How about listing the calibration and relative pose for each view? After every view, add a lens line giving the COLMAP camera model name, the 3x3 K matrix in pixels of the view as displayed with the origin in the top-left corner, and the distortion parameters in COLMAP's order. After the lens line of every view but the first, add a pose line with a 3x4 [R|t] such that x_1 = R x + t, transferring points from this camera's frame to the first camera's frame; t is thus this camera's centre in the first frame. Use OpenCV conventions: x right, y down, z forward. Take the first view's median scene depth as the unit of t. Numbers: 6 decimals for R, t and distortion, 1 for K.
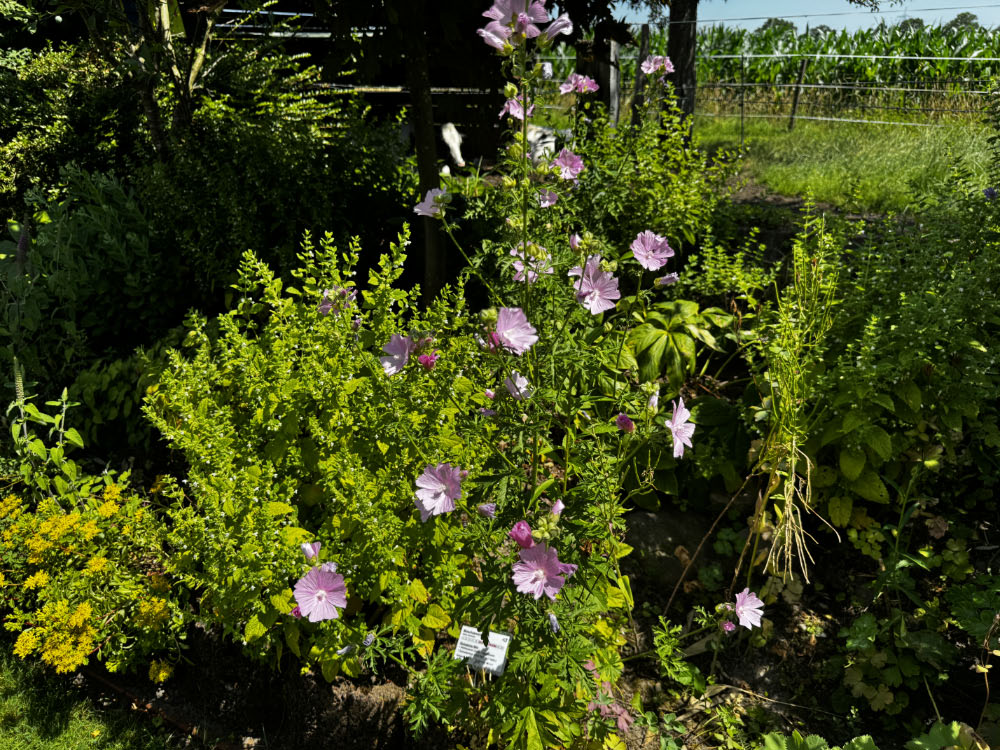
lens RADIAL K [[709.4, 0, 500.0], [0, 709.4, 375.0], [0, 0, 1]] dist [0.142064, -0.320663]
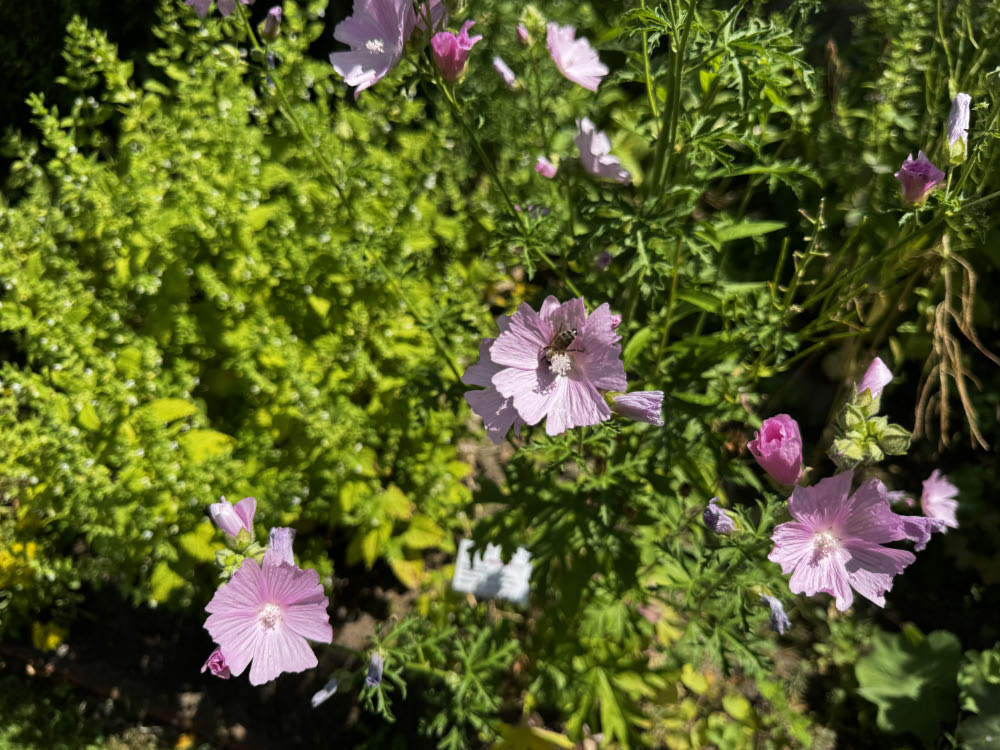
lens RADIAL K [[701.1, 0, 500.0], [0, 701.1, 375.0], [0, 0, 1]] dist [-0.008565, -0.059914]
pose [[0.990052, -0.088586, 0.109314, -0.075562], [0.065323, 0.977508, 0.200529, 0.045214], [-0.124619, -0.191394, 0.973570, 0.333456]]
